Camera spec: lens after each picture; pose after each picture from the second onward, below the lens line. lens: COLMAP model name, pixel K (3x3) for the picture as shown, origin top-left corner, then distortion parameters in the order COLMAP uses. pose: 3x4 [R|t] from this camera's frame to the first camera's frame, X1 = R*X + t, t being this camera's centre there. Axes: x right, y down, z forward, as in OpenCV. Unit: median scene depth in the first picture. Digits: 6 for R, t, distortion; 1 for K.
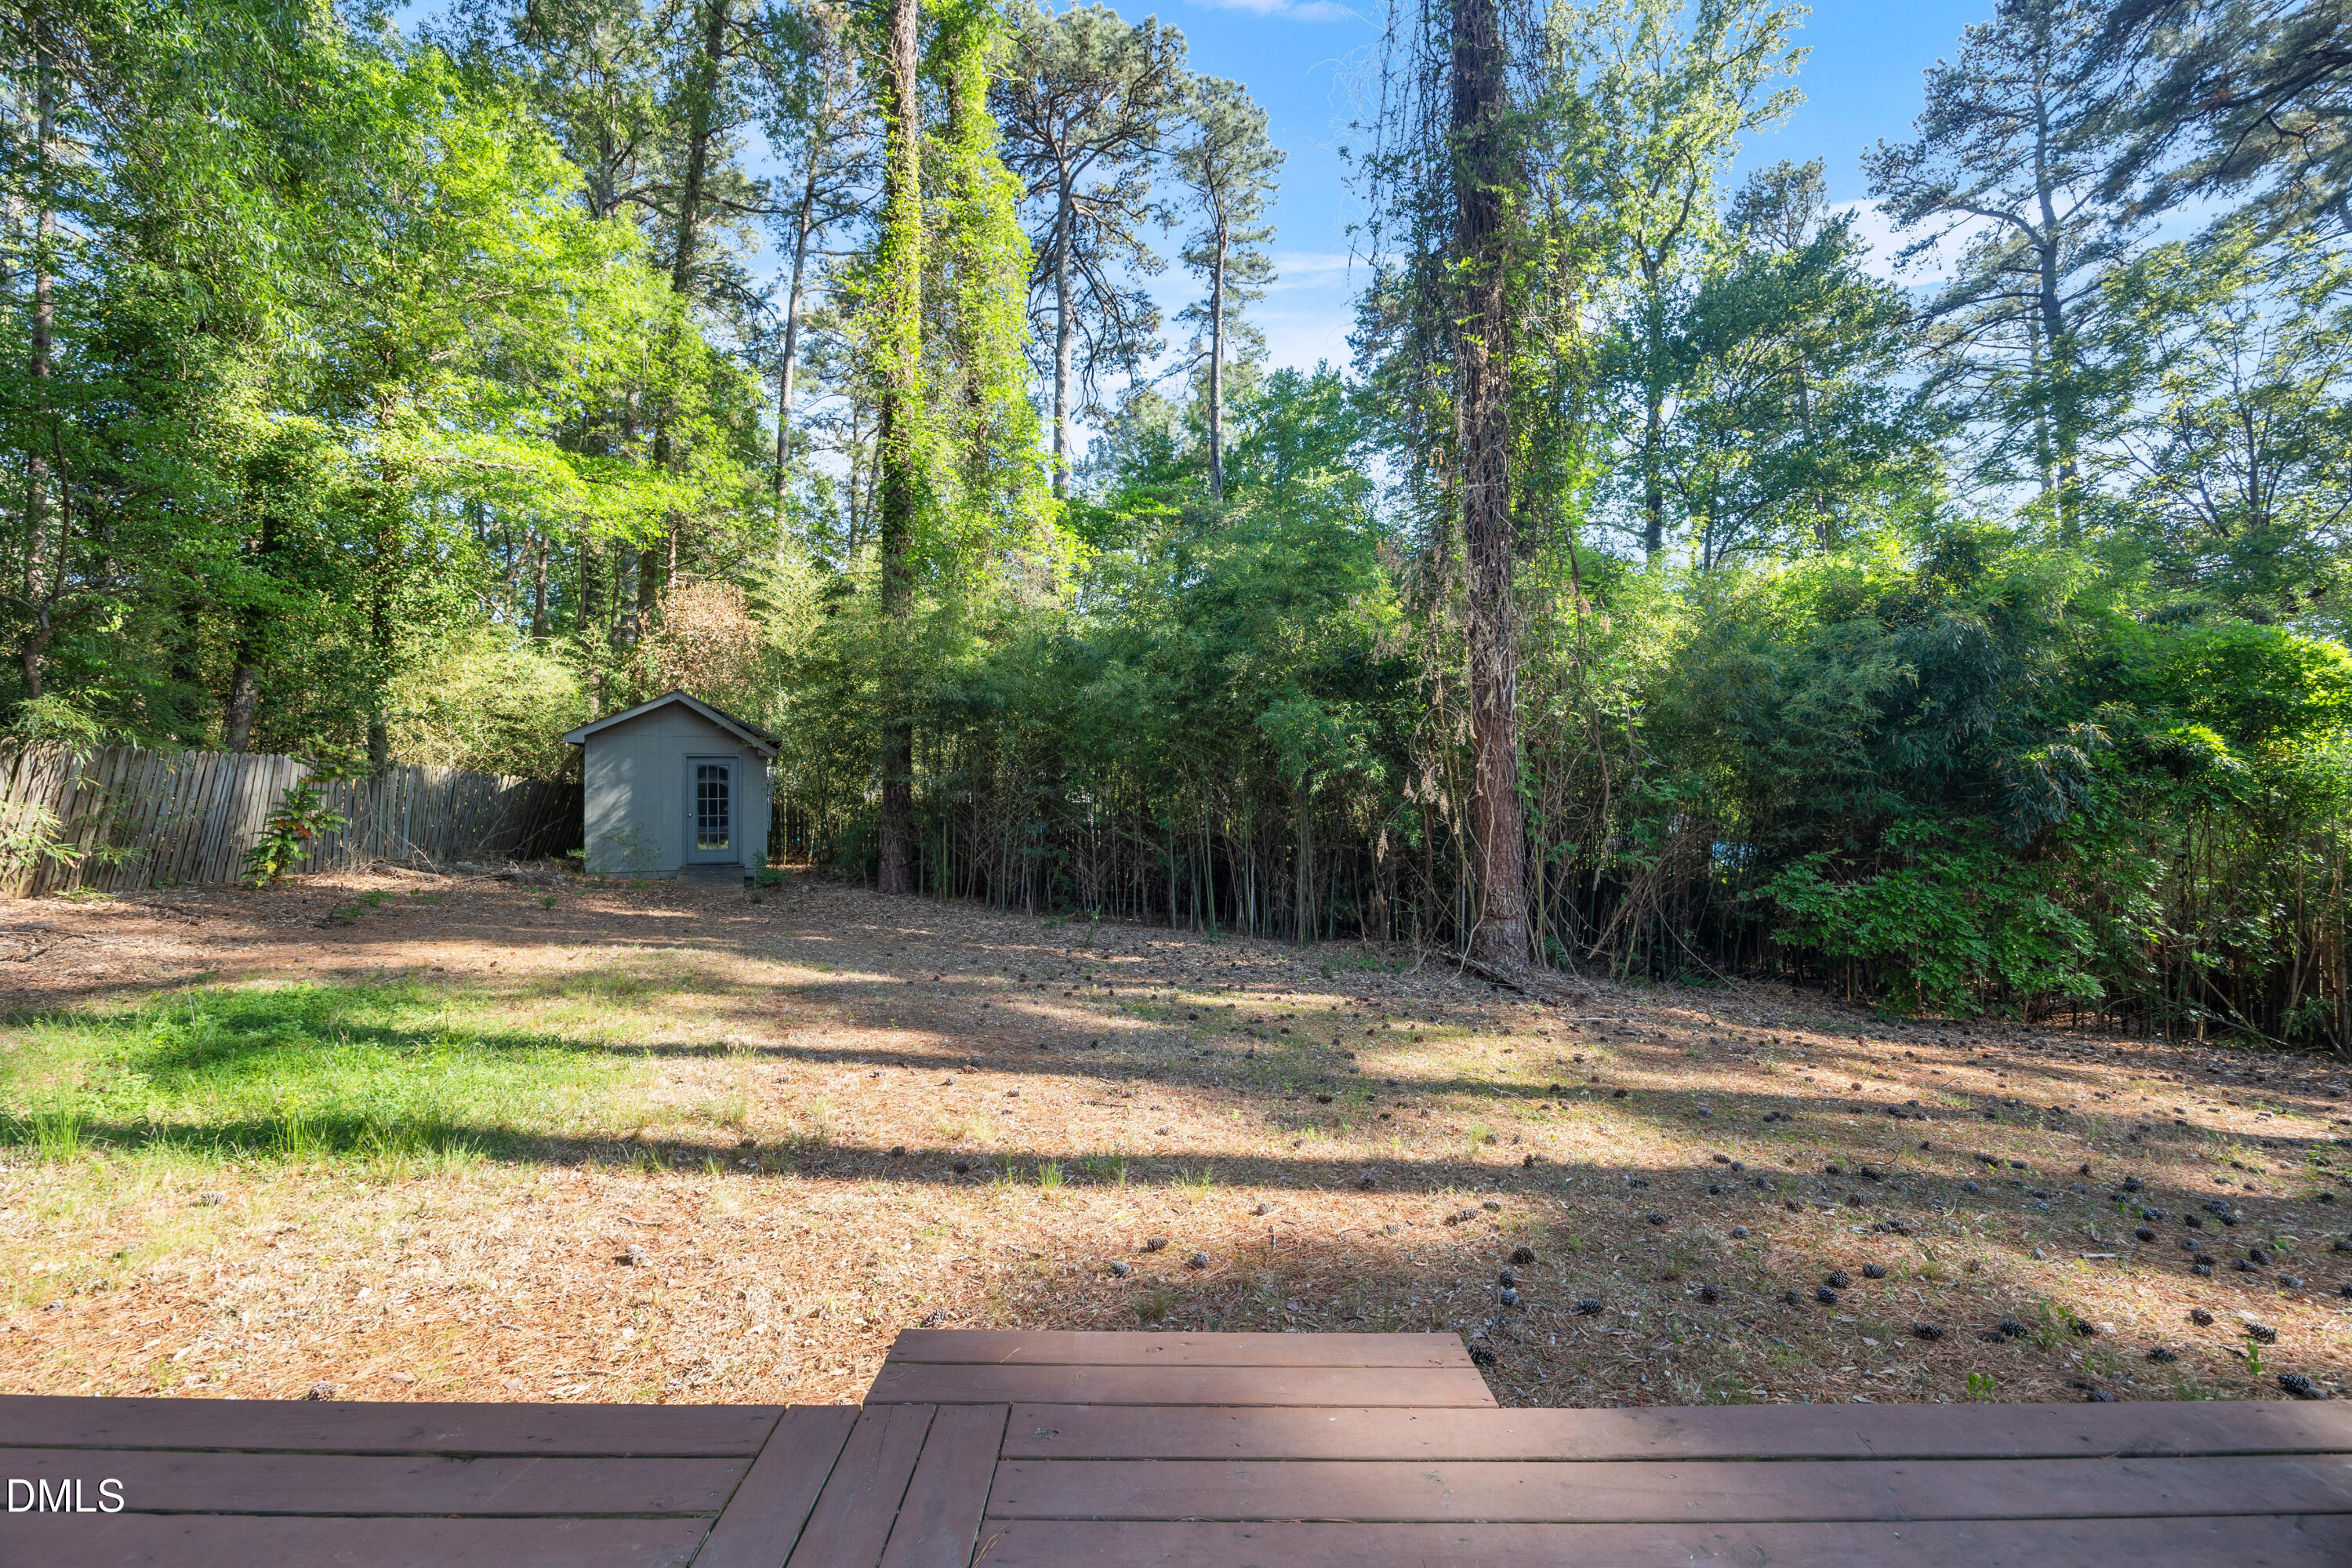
lens RADIAL K [[980.8, 0, 1167.0], [0, 980.8, 786.9], [0, 0, 1]] dist [-0.010237, -0.000096]
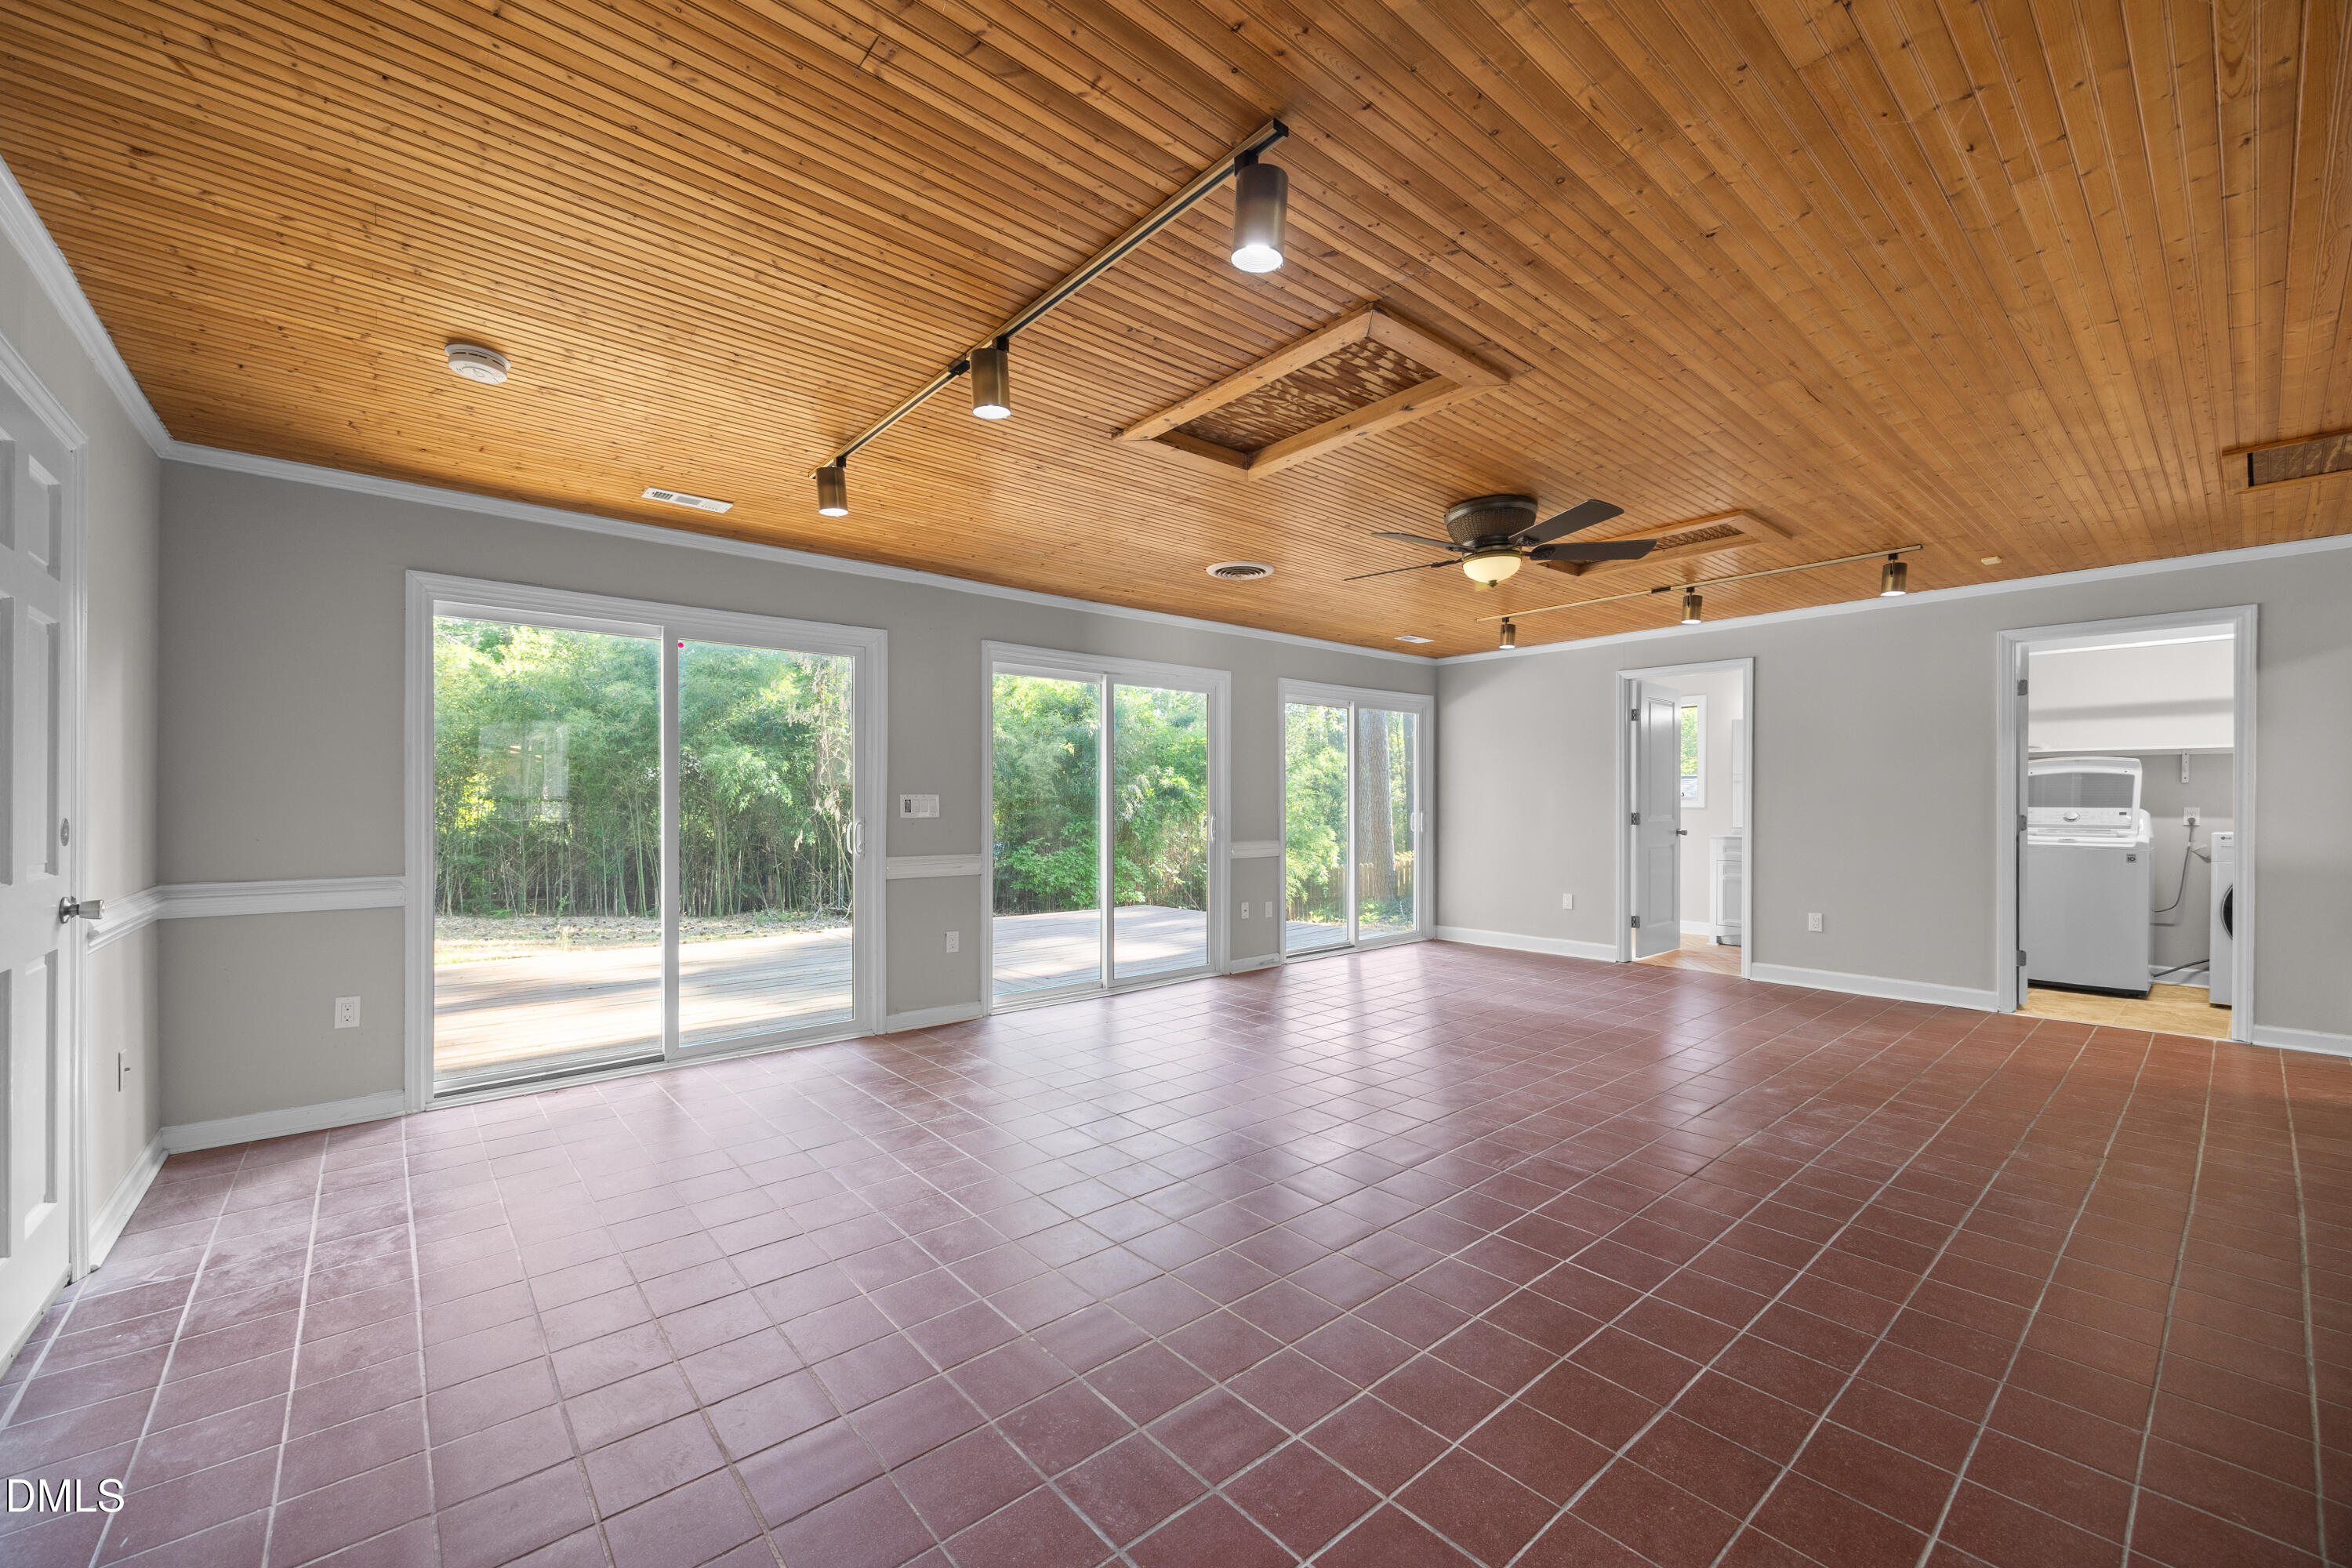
lens RADIAL K [[924.3, 0, 1178.6], [0, 924.3, 801.3], [0, 0, 1]] dist [0.003280, 0.000312]
pose [[0.755489, 0.003587, 0.655151, -0.246648], [-0.002719, 0.999994, -0.002340, -0.002750], [-0.655155, -0.000014, 0.755494, -0.451052]]
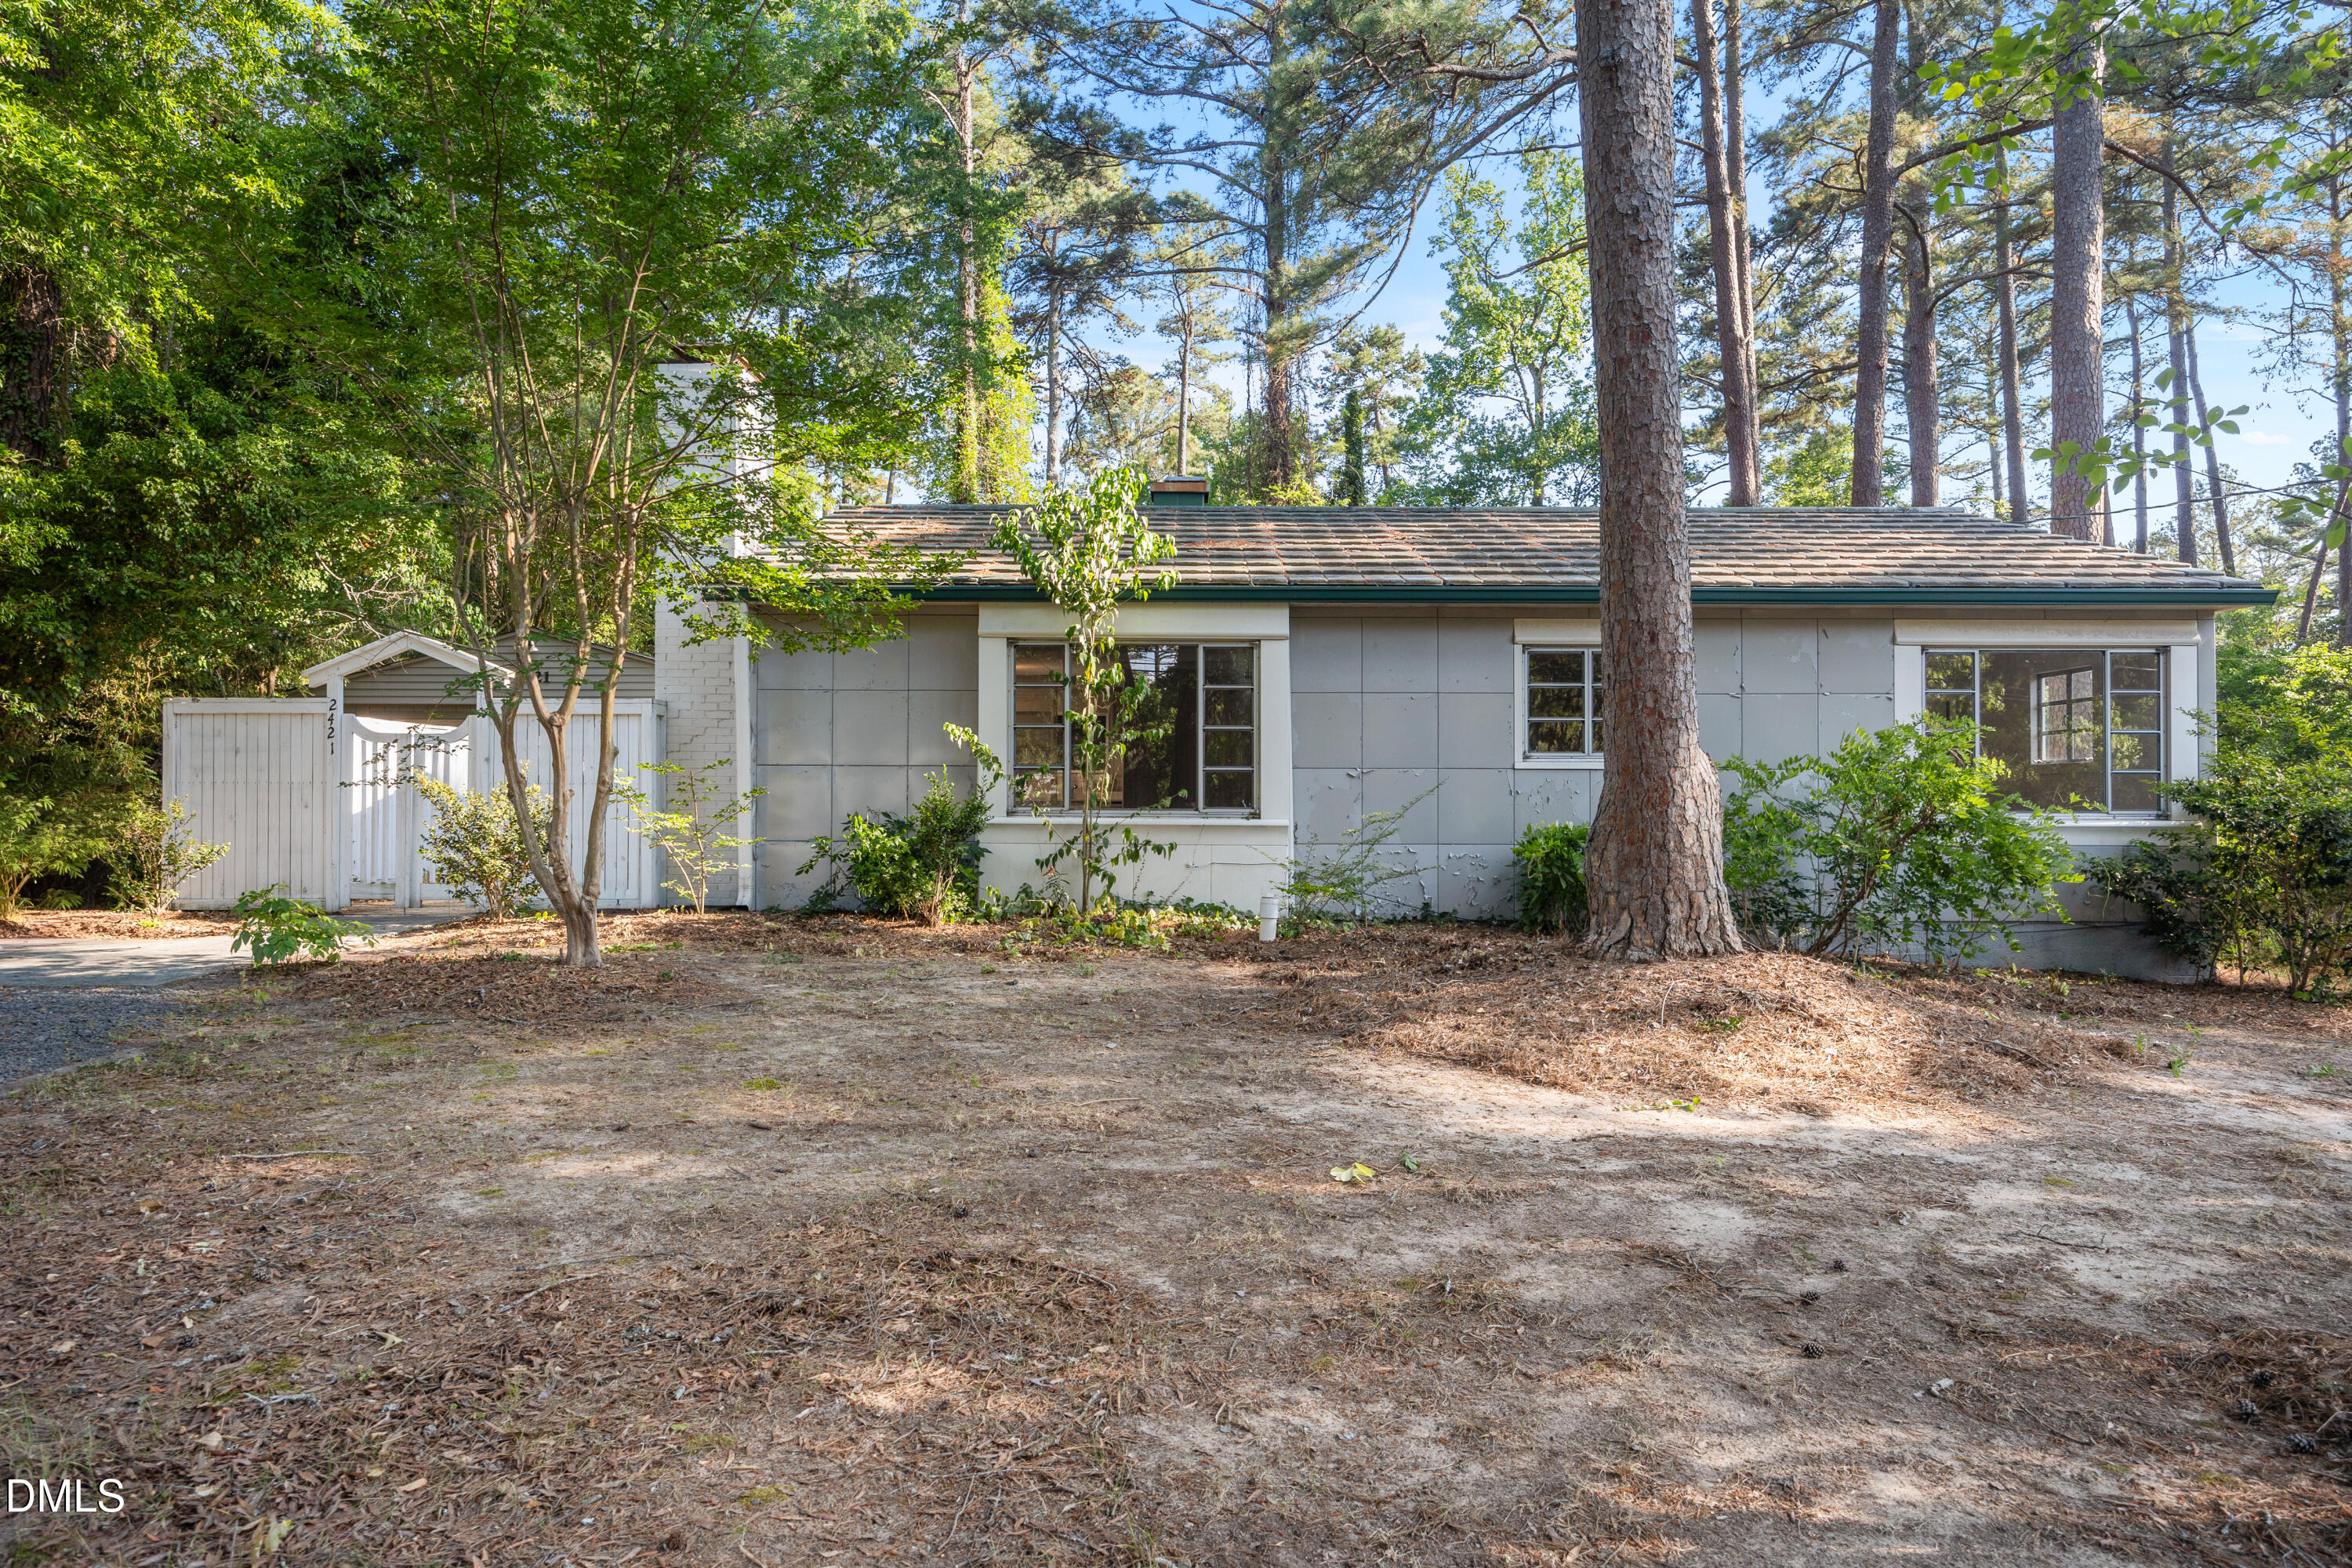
lens RADIAL K [[1571.3, 0, 1176.0], [0, 1571.3, 784.0], [0, 0, 1]] dist [0.002976, 0.000843]
pose [[0.999830, 0.002154, -0.018296, 0.169516], [-0.002330, 0.999952, -0.009564, -0.009173], [0.018274, 0.009605, 0.999787, -1.866348]]
